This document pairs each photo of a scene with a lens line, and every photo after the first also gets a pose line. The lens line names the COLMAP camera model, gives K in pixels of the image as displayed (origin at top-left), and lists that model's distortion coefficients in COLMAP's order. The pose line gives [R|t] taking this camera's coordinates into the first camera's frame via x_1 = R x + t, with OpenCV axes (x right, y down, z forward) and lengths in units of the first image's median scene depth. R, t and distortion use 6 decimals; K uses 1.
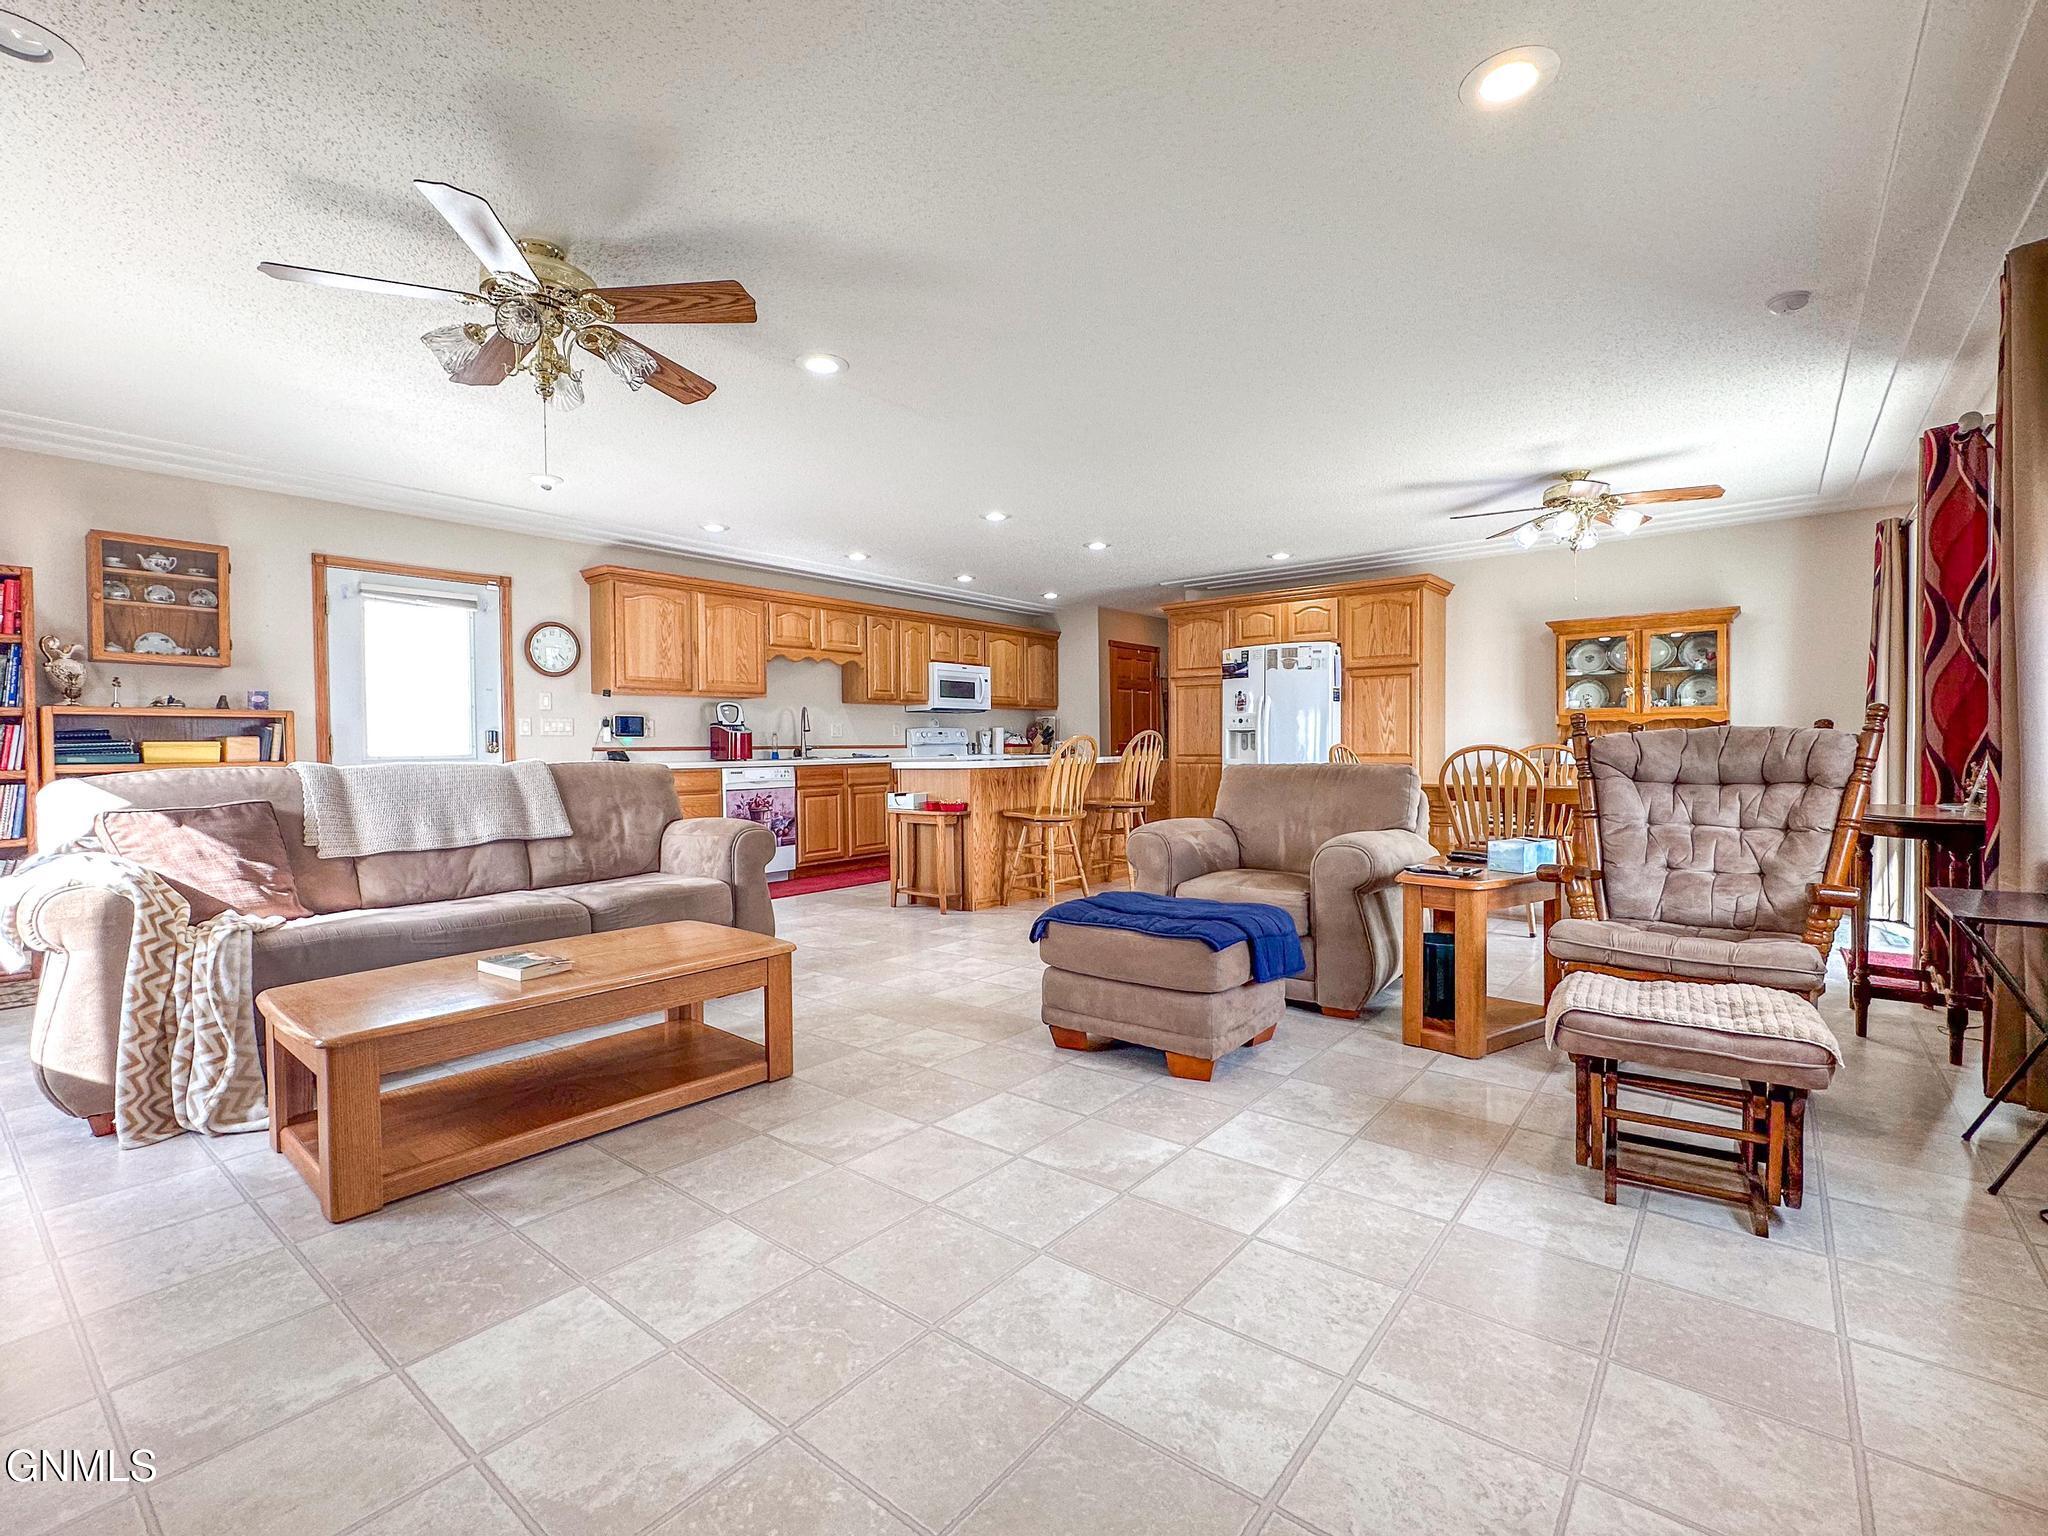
lens RADIAL K [[931.2, 0, 1015.6], [0, 931.2, 768.1], [0, 0, 1]] dist [-0.007544, 0.001518]
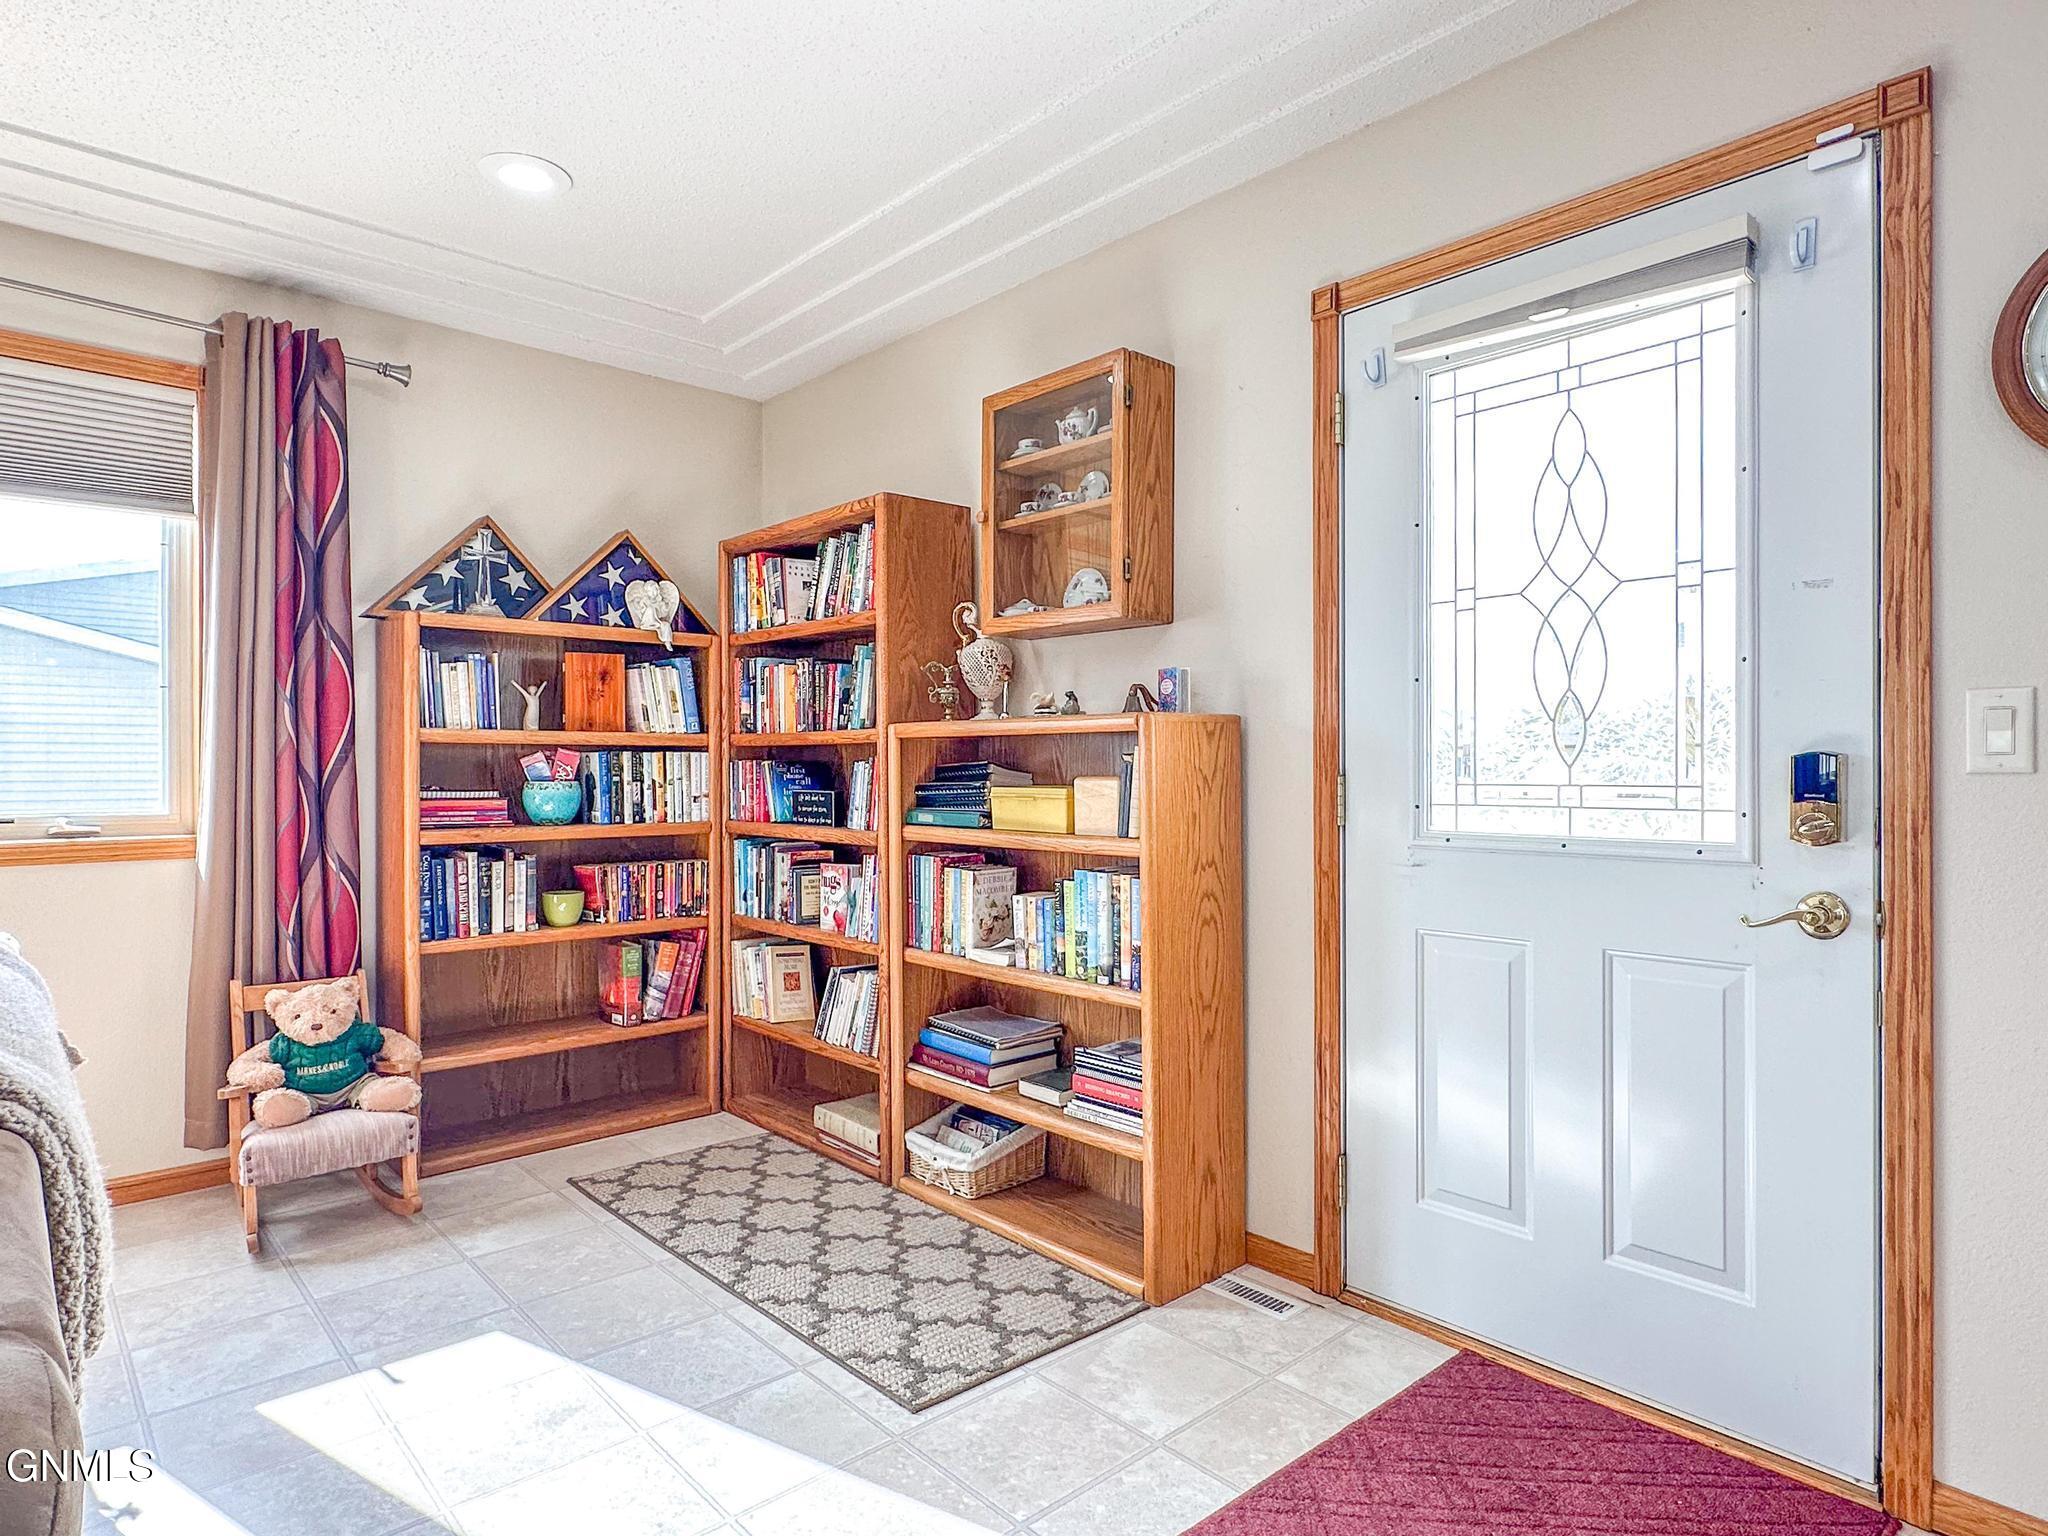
lens RADIAL K [[1162.0, 0, 1021.9], [0, 1162.0, 773.1], [0, 0, 1]] dist [-0.006054, 0.002479]
pose [[-0.132917, 0.012156, -0.991053, -0.204339], [-0.021236, 0.999660, 0.015110, -0.029971], [0.990900, 0.023054, -0.132614, 0.716775]]
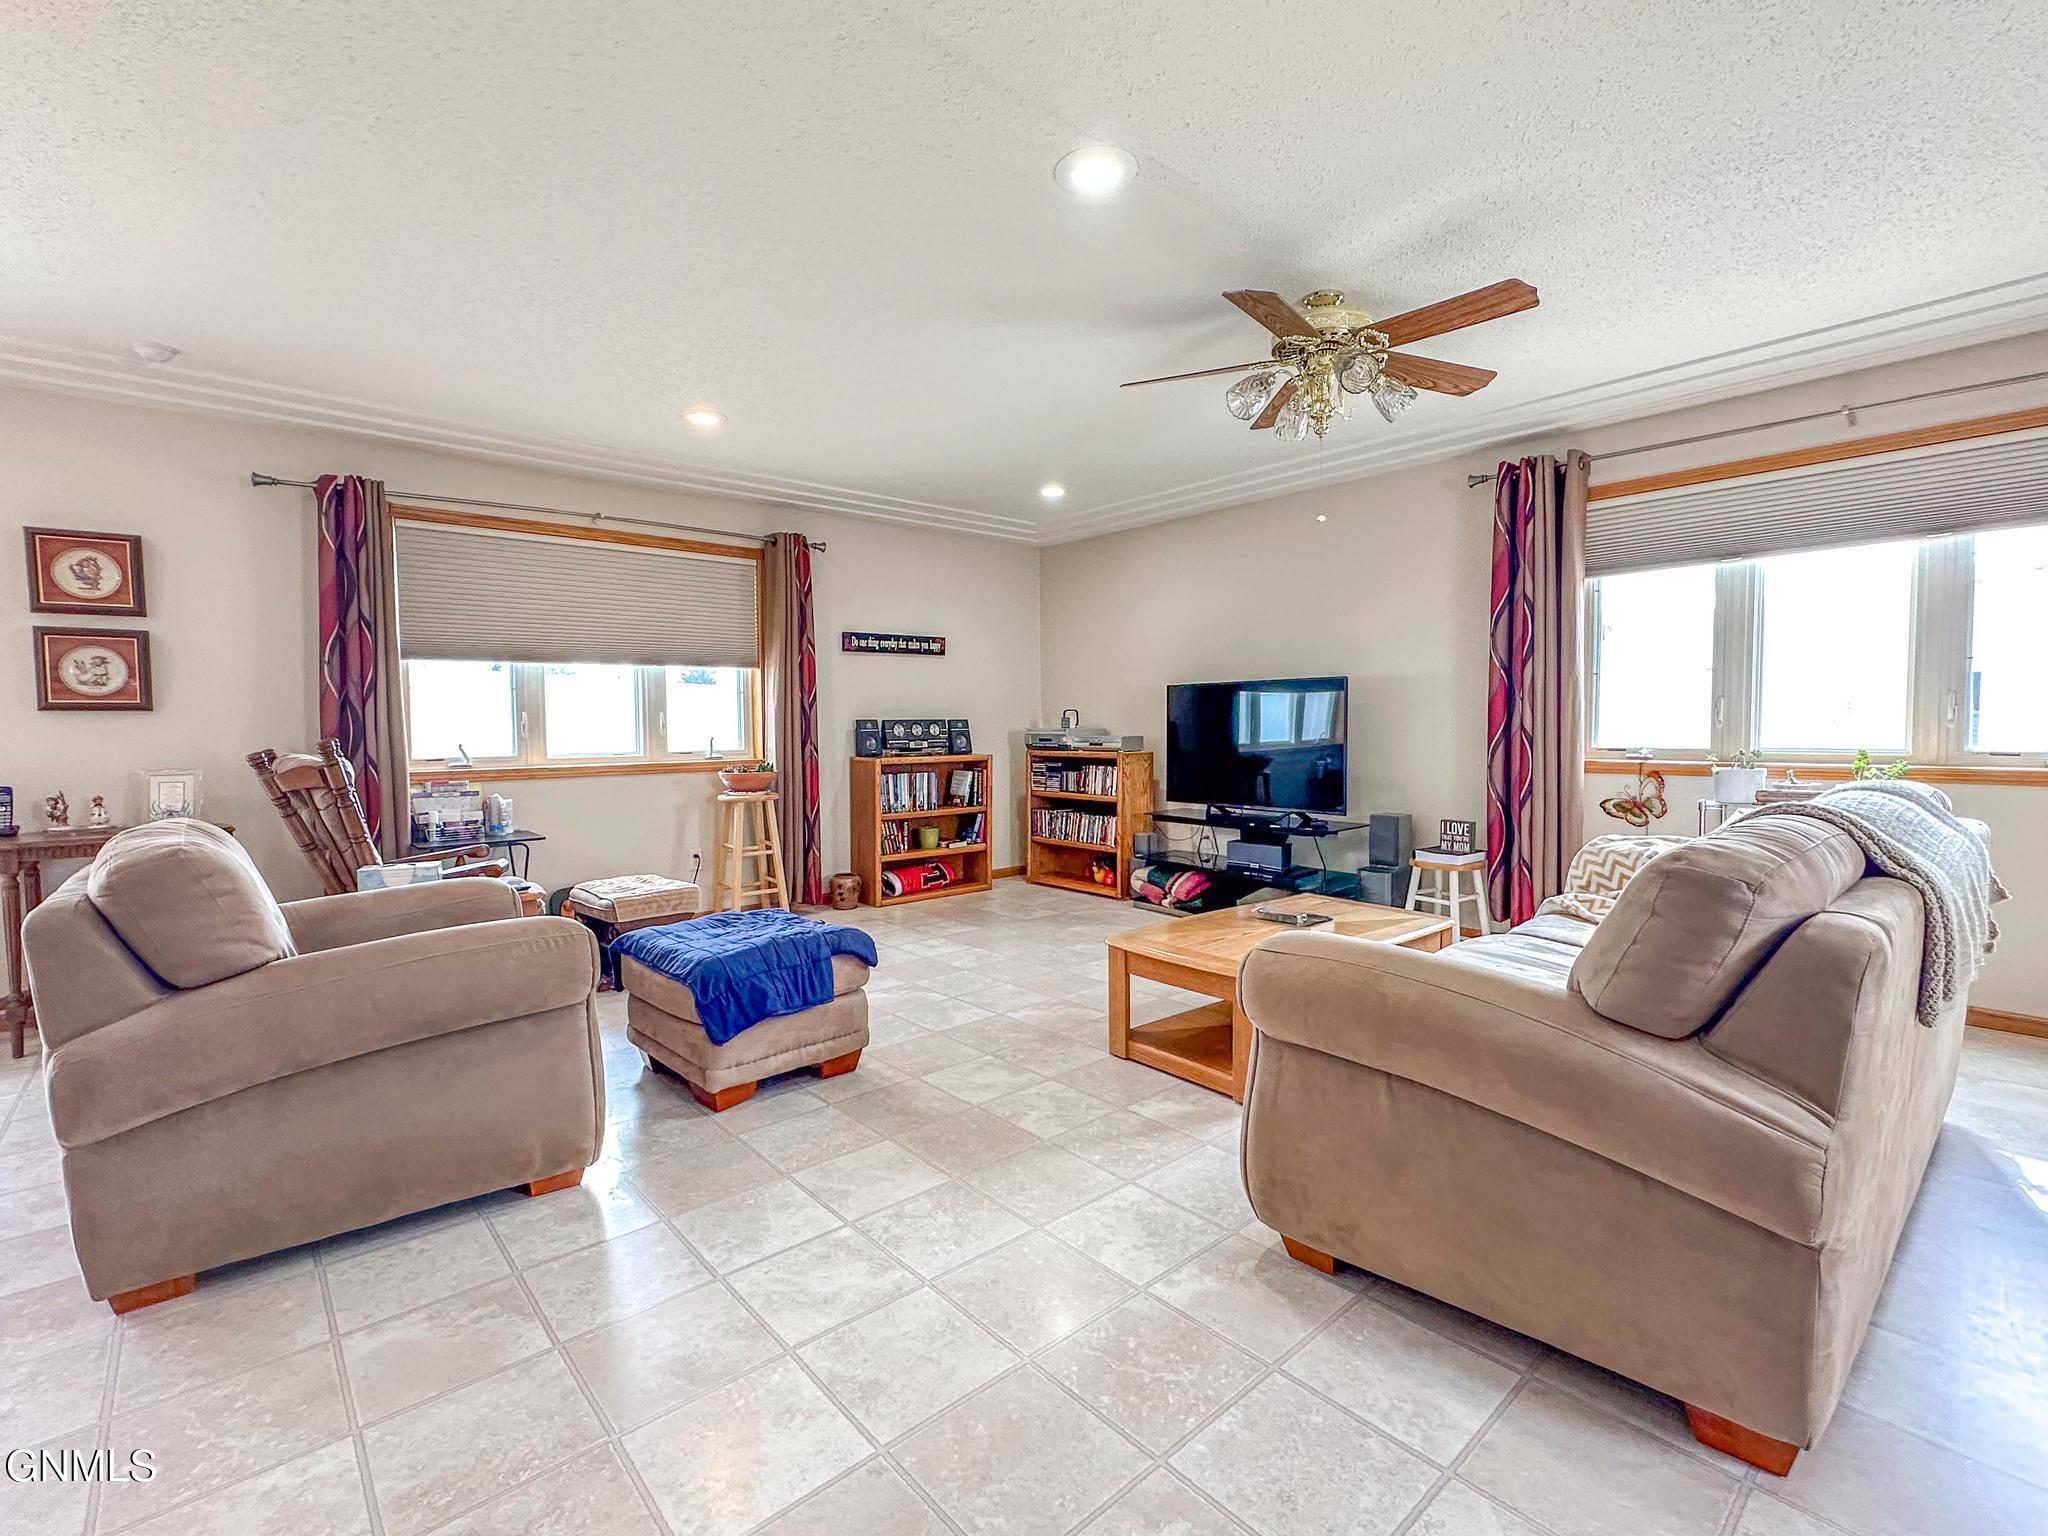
lens RADIAL K [[931.2, 0, 1024.4], [0, 931.2, 761.8], [0, 0, 1]] dist [-0.007544, 0.001518]
pose [[-0.986218, 0.015615, 0.164715, -0.135253], [0.027913, 0.996970, 0.072612, -0.043915], [-0.163082, 0.076209, -0.983665, 0.857643]]
